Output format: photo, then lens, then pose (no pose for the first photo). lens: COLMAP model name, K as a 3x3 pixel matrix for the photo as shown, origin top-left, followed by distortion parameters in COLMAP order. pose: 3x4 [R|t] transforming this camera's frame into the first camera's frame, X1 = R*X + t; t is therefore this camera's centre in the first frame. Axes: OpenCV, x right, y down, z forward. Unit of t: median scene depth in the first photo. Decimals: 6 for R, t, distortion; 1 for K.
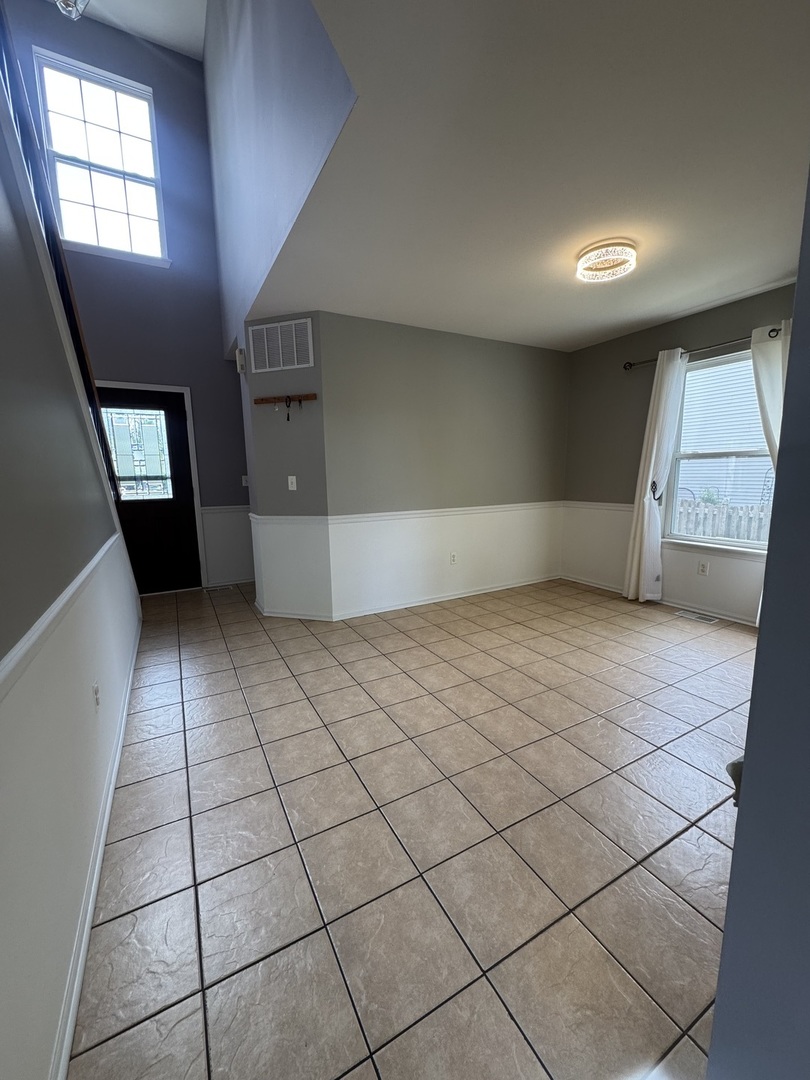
lens RADIAL K [[430.8, 0, 405.0], [0, 430.8, 540.0], [0, 0, 1]] dist [-0.000551, -0.000032]
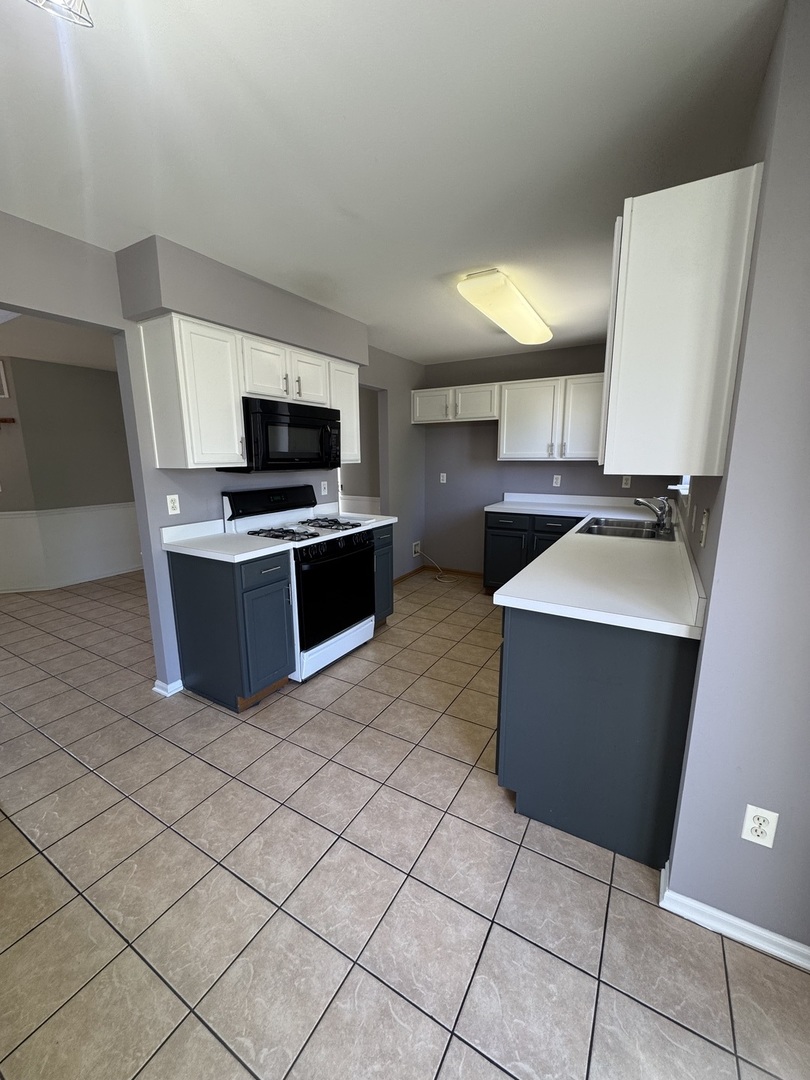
lens RADIAL K [[430.8, 0, 405.0], [0, 430.8, 540.0], [0, 0, 1]] dist [-0.000551, -0.000032]
pose [[0.862074, -0.086111, 0.499412, 0.224795], [0.068699, 0.996219, 0.053184, 0.073675], [-0.502104, -0.011540, 0.864730, -1.240910]]
